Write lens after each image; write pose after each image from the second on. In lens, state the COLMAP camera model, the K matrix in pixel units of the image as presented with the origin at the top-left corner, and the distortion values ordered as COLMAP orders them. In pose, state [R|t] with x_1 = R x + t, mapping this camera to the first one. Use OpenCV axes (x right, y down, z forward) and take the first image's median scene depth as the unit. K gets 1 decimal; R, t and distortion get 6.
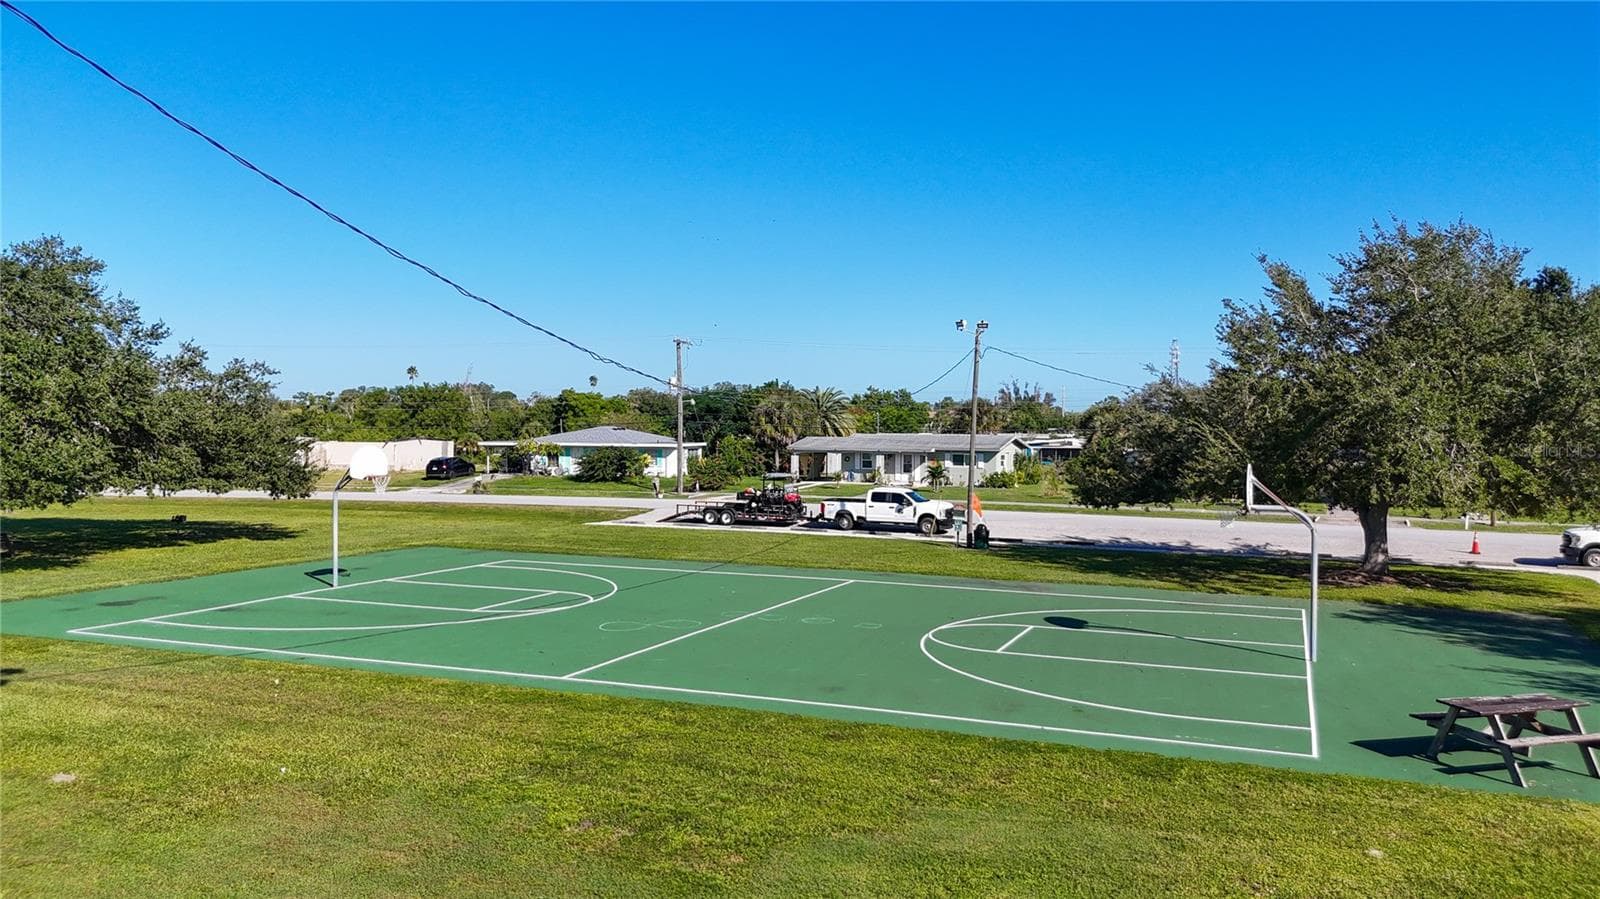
lens RADIAL K [[1178.2, 0, 800.0], [0, 1178.2, 449.5], [0, 0, 1]] dist [0.065226, -0.061279]
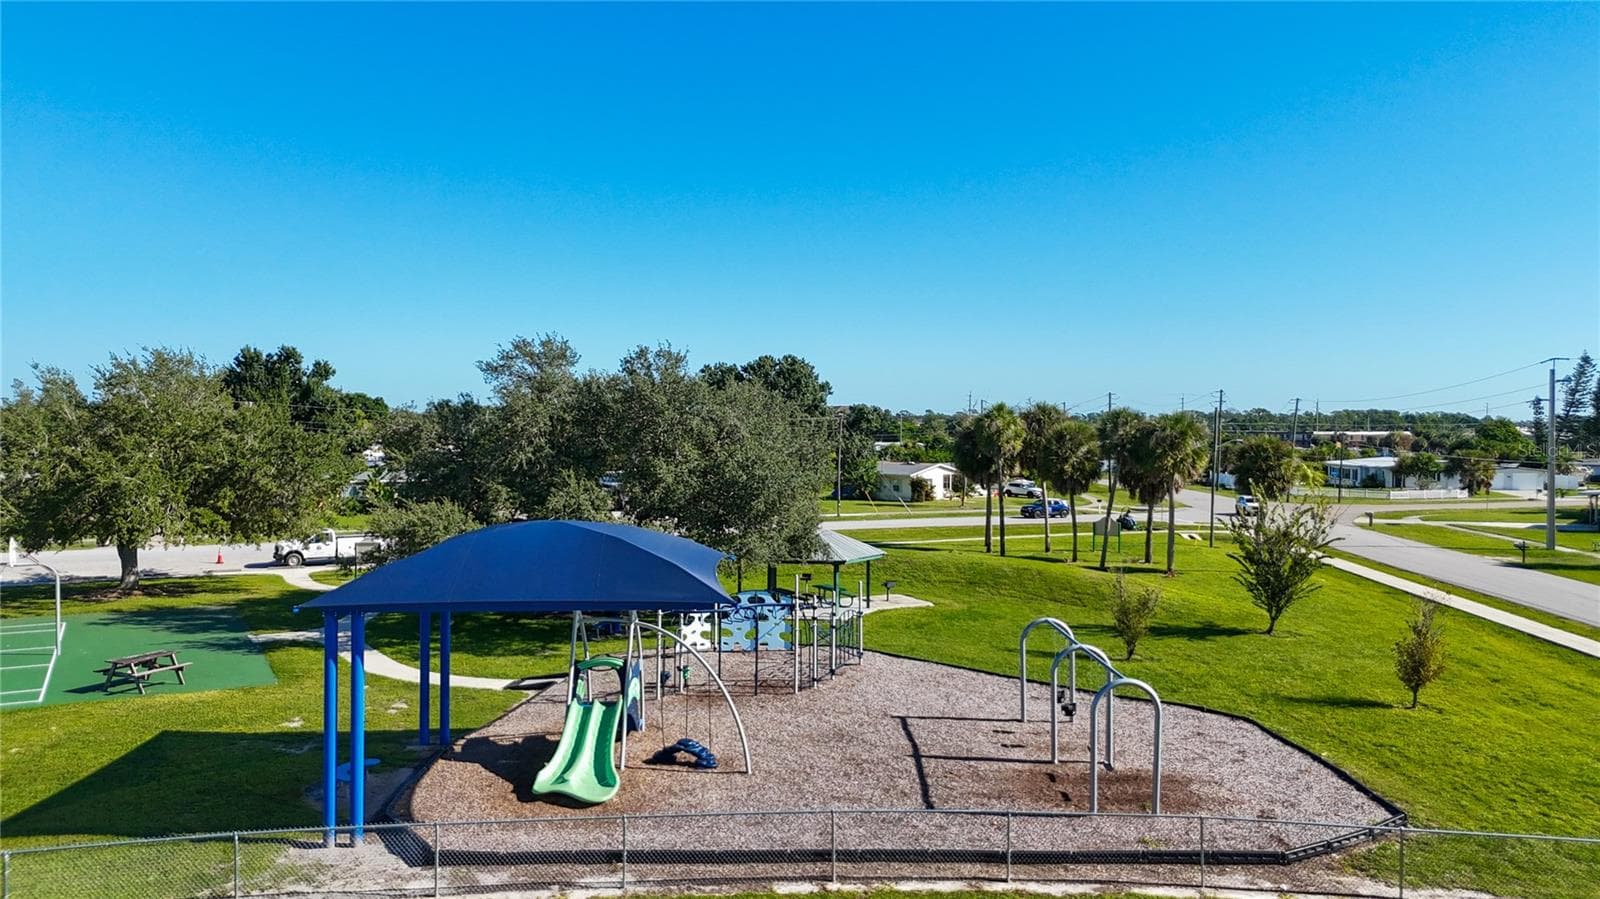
lens RADIAL K [[1178.2, 0, 800.0], [0, 1178.2, 449.5], [0, 0, 1]] dist [0.065226, -0.061279]
pose [[0.617349, -0.018750, 0.786466, -0.165814], [0.015443, 0.999812, 0.011715, -0.077679], [-0.786538, 0.004913, 0.617522, -0.592042]]
